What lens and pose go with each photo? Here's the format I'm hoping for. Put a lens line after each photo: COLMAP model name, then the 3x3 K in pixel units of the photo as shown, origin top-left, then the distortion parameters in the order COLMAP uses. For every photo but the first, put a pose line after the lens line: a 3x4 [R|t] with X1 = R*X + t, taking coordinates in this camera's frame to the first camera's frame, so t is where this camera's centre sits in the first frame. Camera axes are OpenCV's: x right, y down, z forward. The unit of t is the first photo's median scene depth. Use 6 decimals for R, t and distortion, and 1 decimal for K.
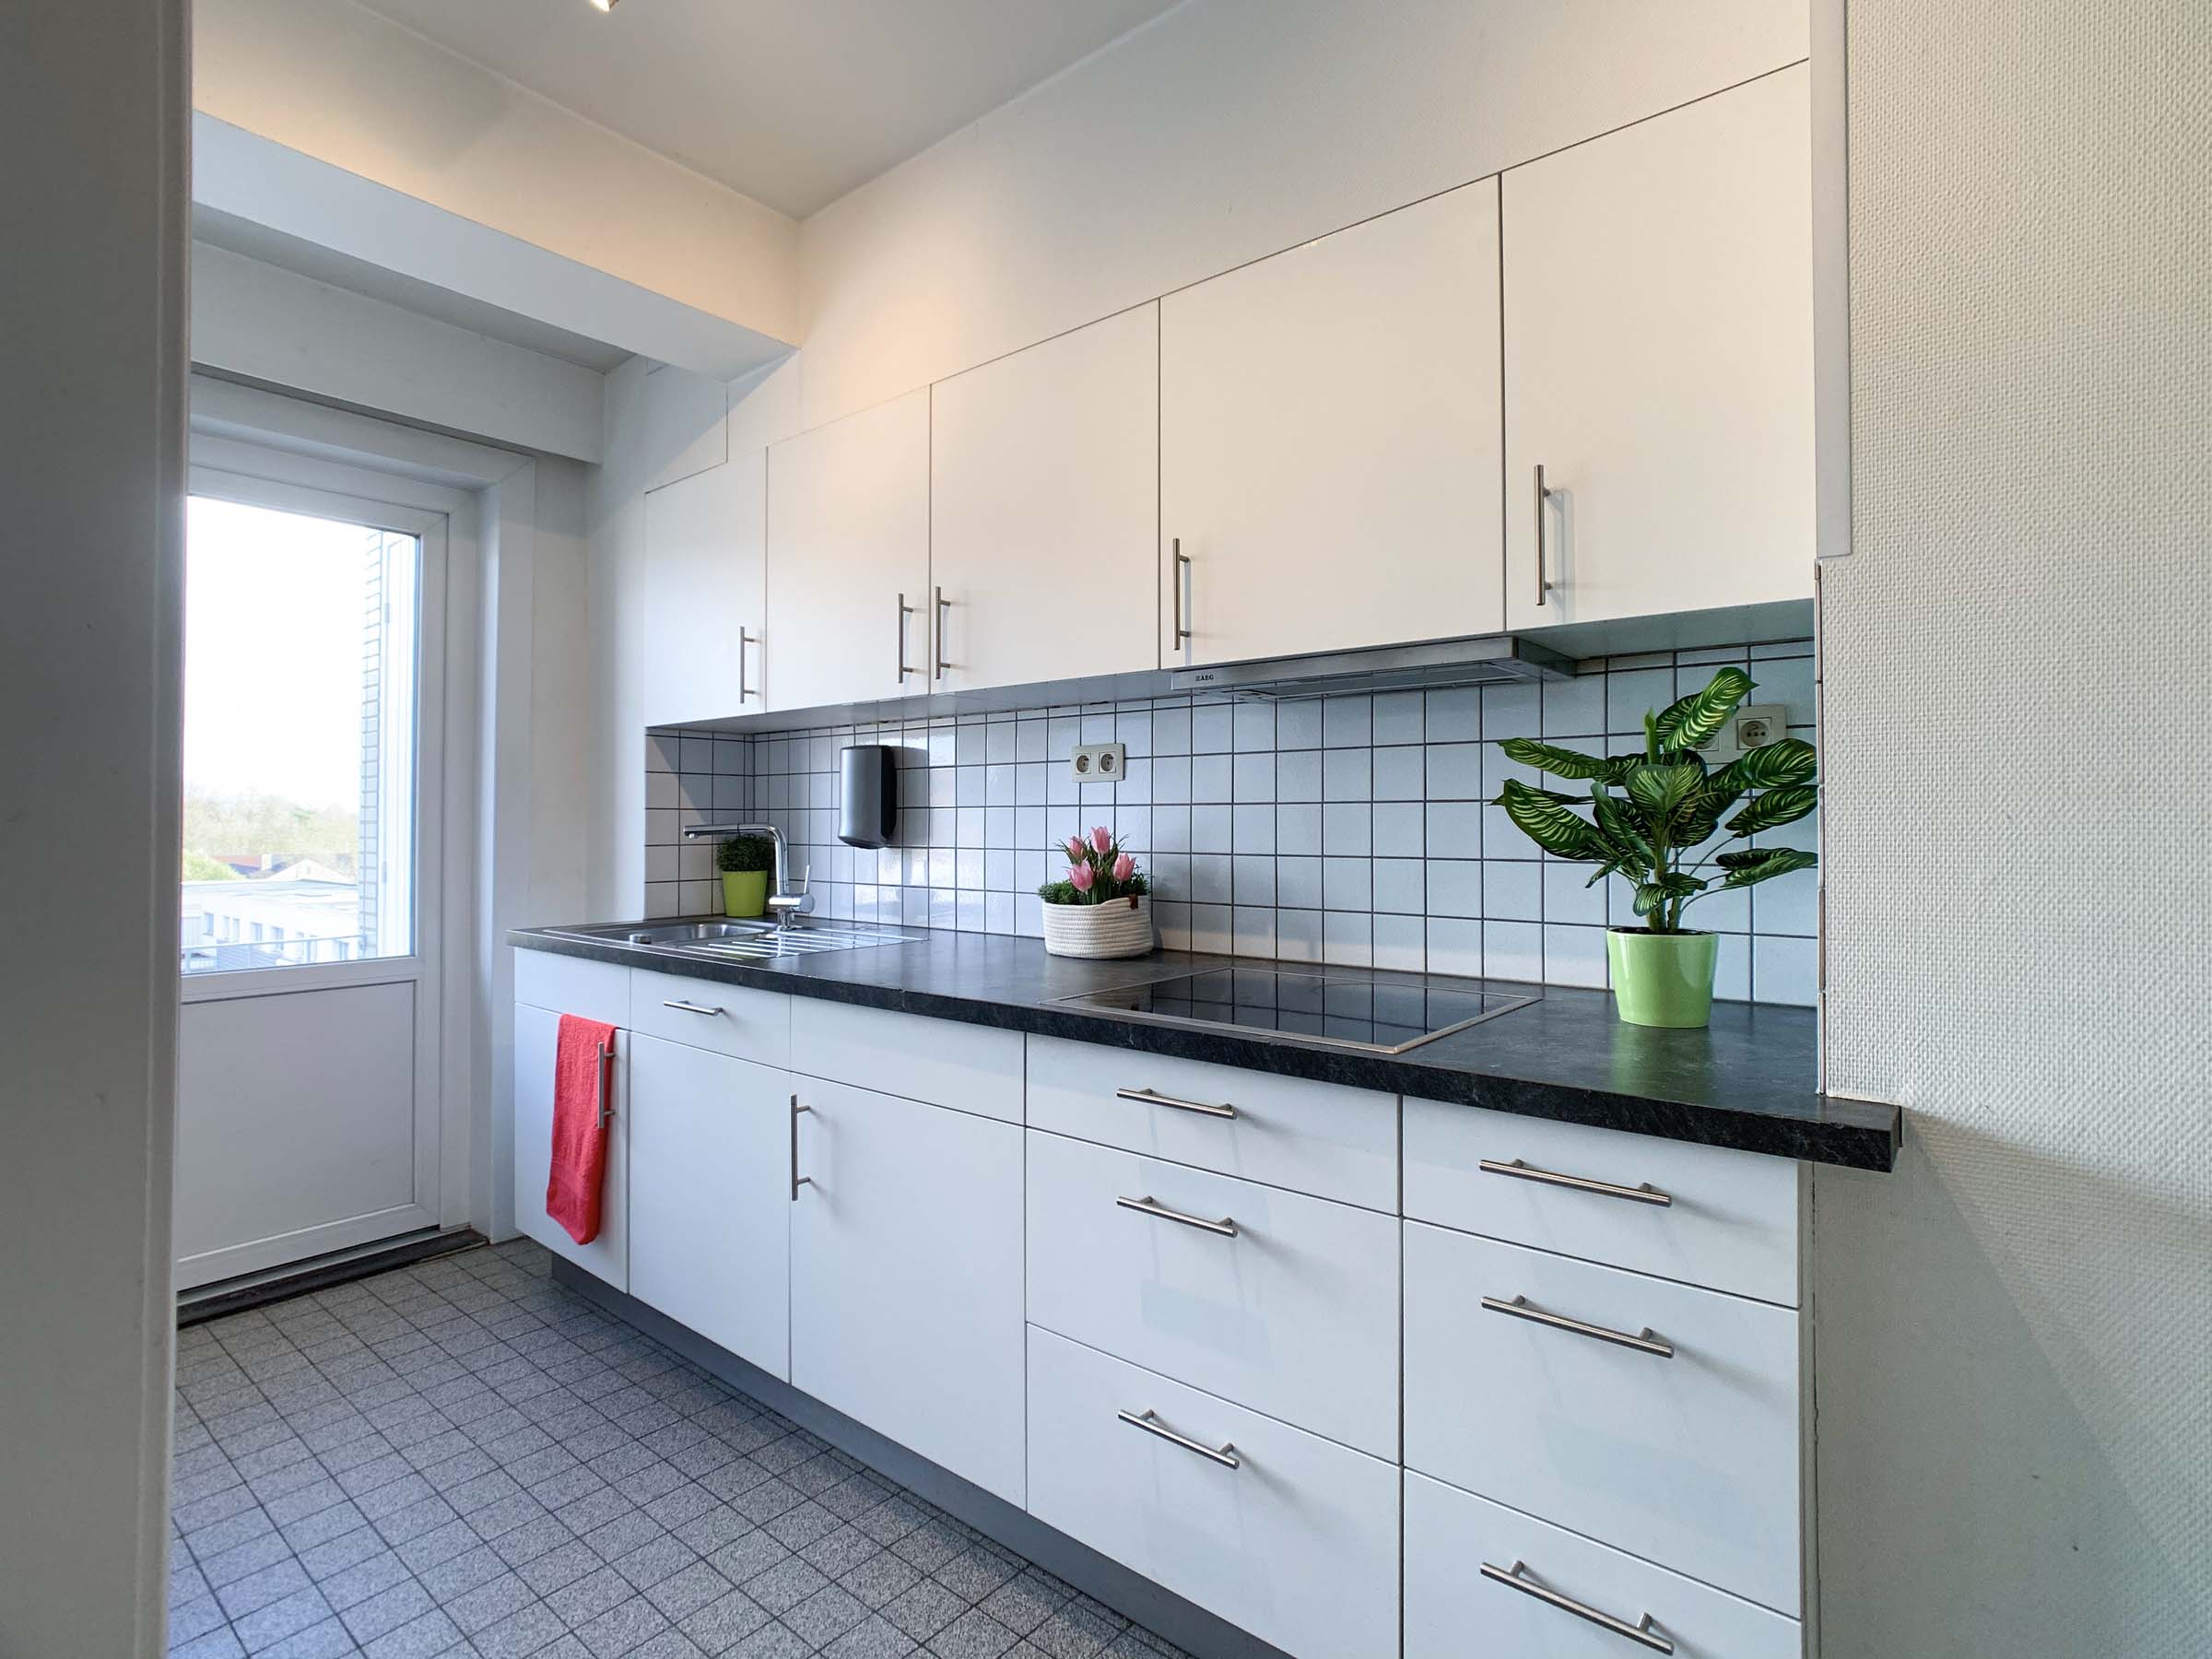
lens RADIAL K [[1112.8, 0, 1120.8], [0, 1112.8, 814.7], [0, 0, 1]] dist [-0.033635, 0.027084]
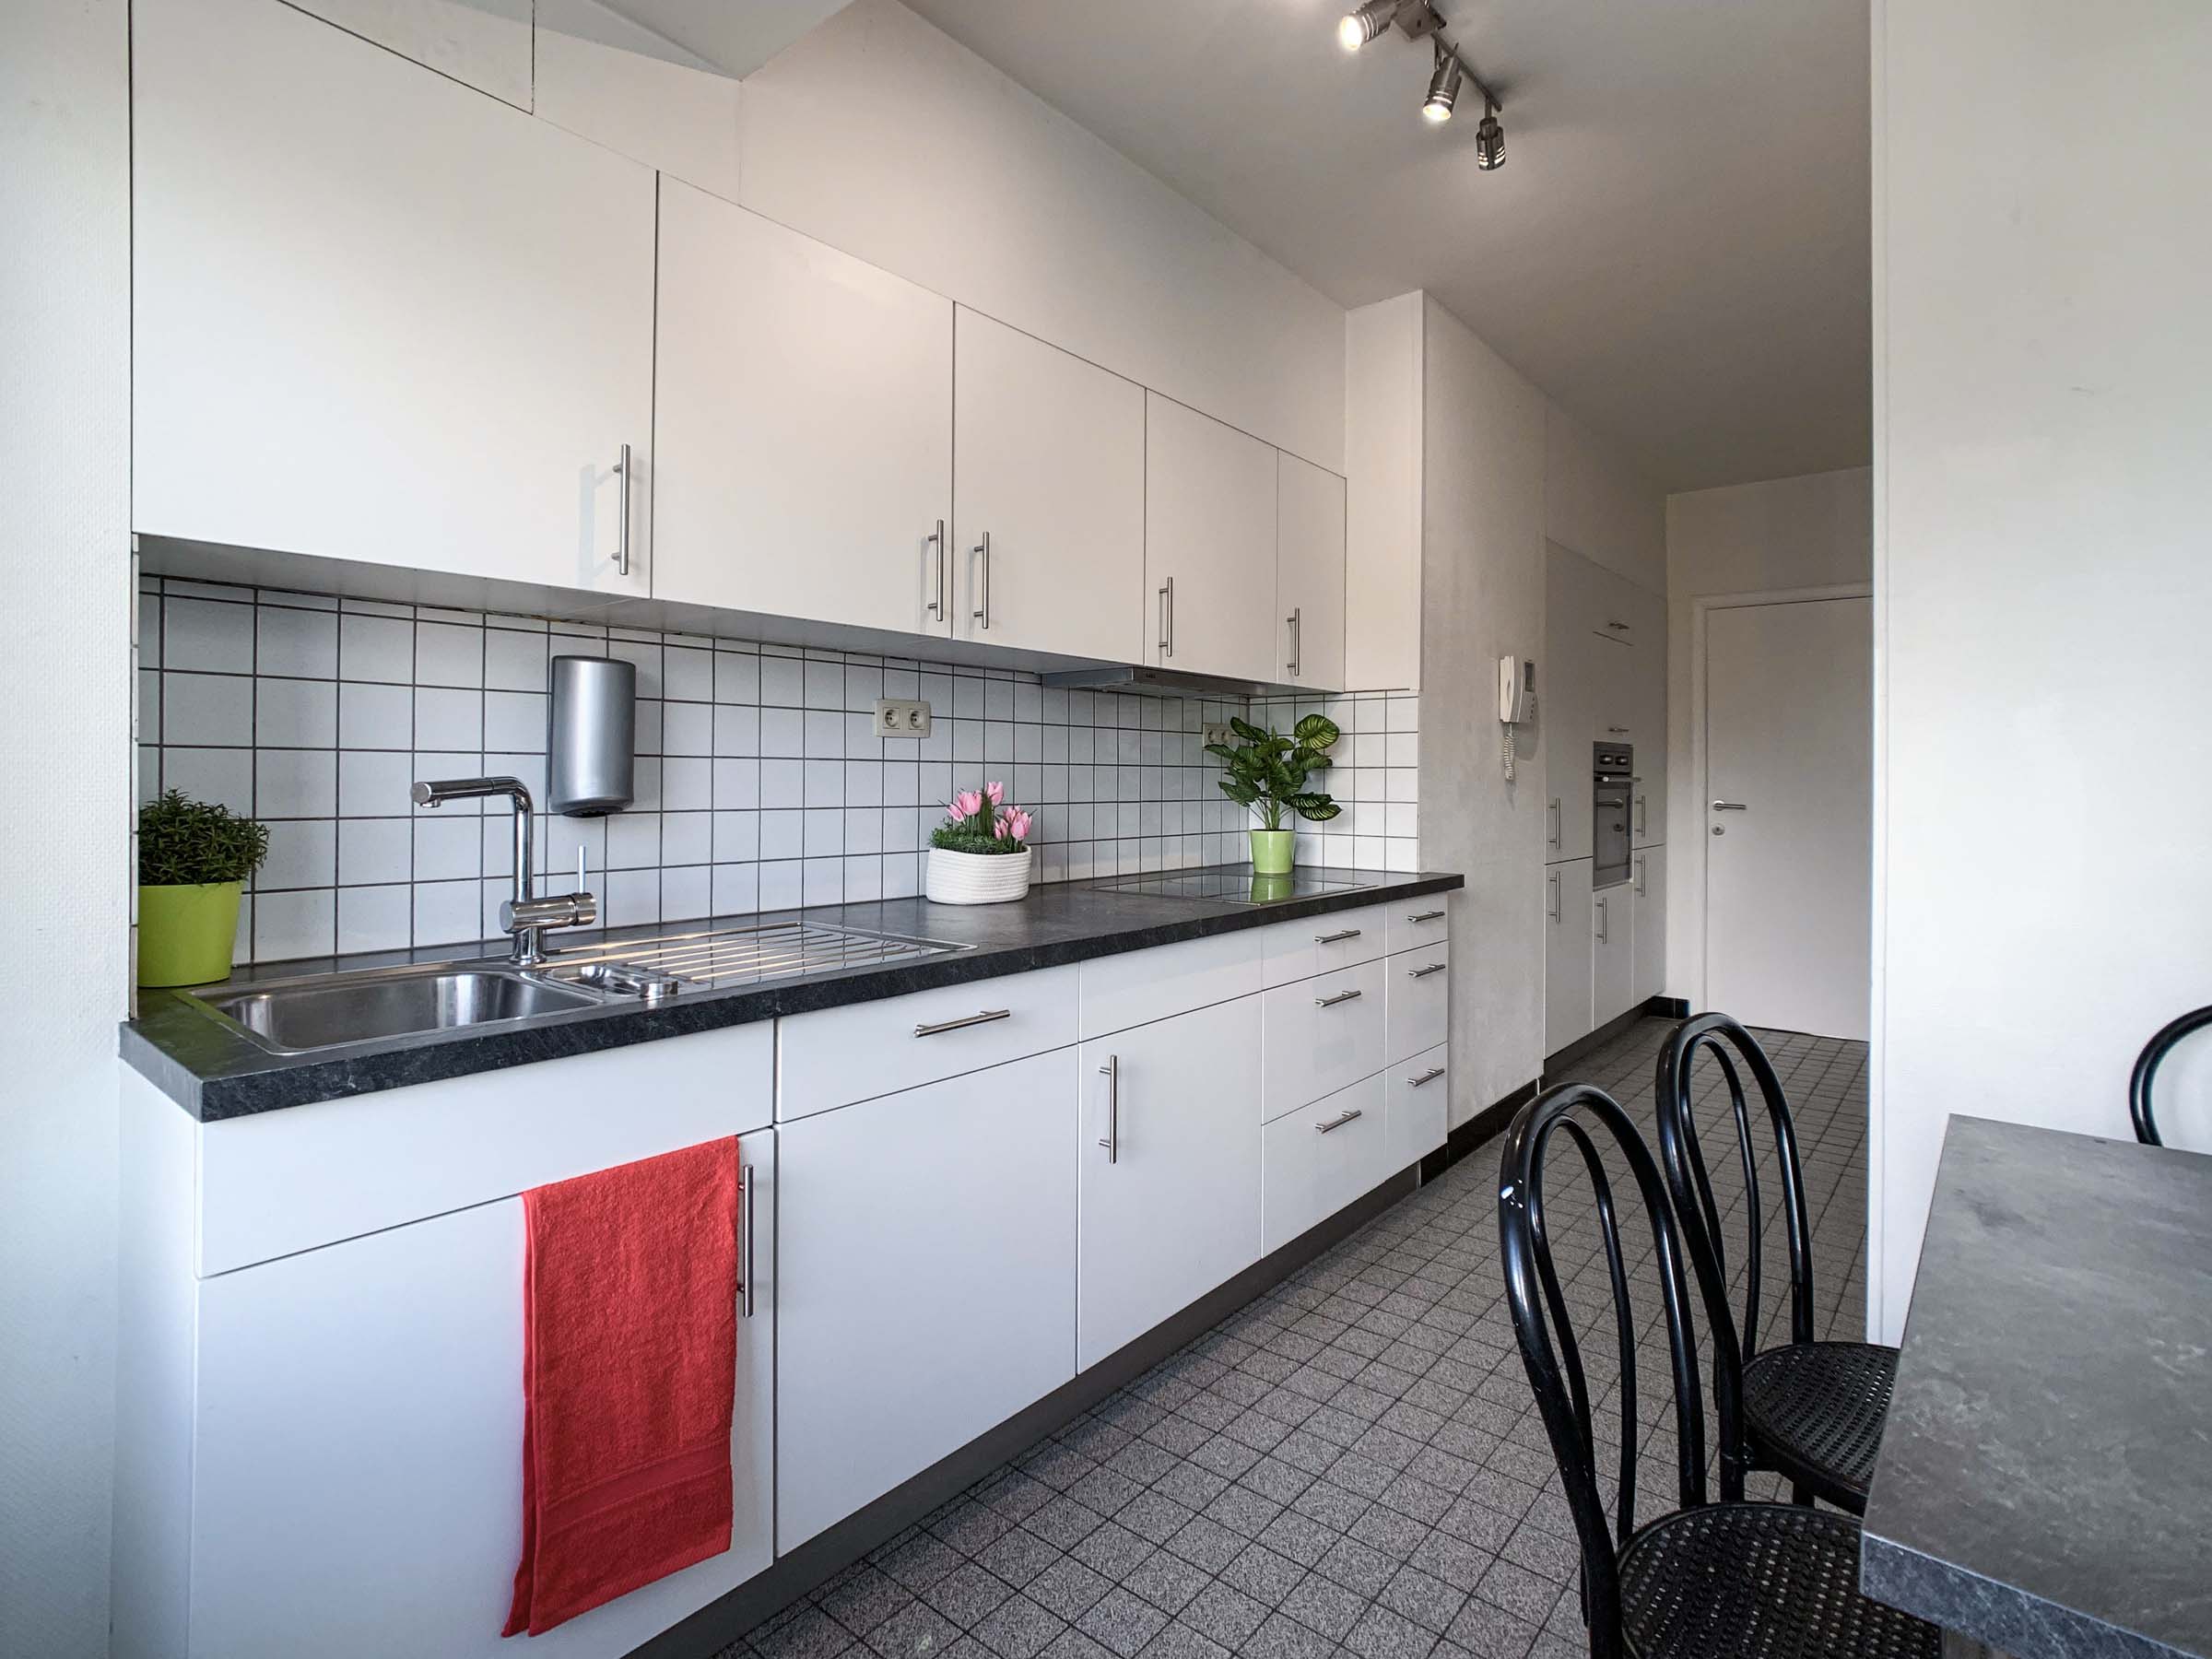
lens RADIAL K [[1117.1, 0, 1107.3], [0, 1117.1, 767.4], [0, 0, 1]] dist [-0.030537, -0.000194]
pose [[-0.003158, 0.004715, 0.999984, -1.307084], [-0.023623, 0.999709, -0.004788, -0.001896], [-0.999716, -0.023637, -0.003045, 1.035520]]
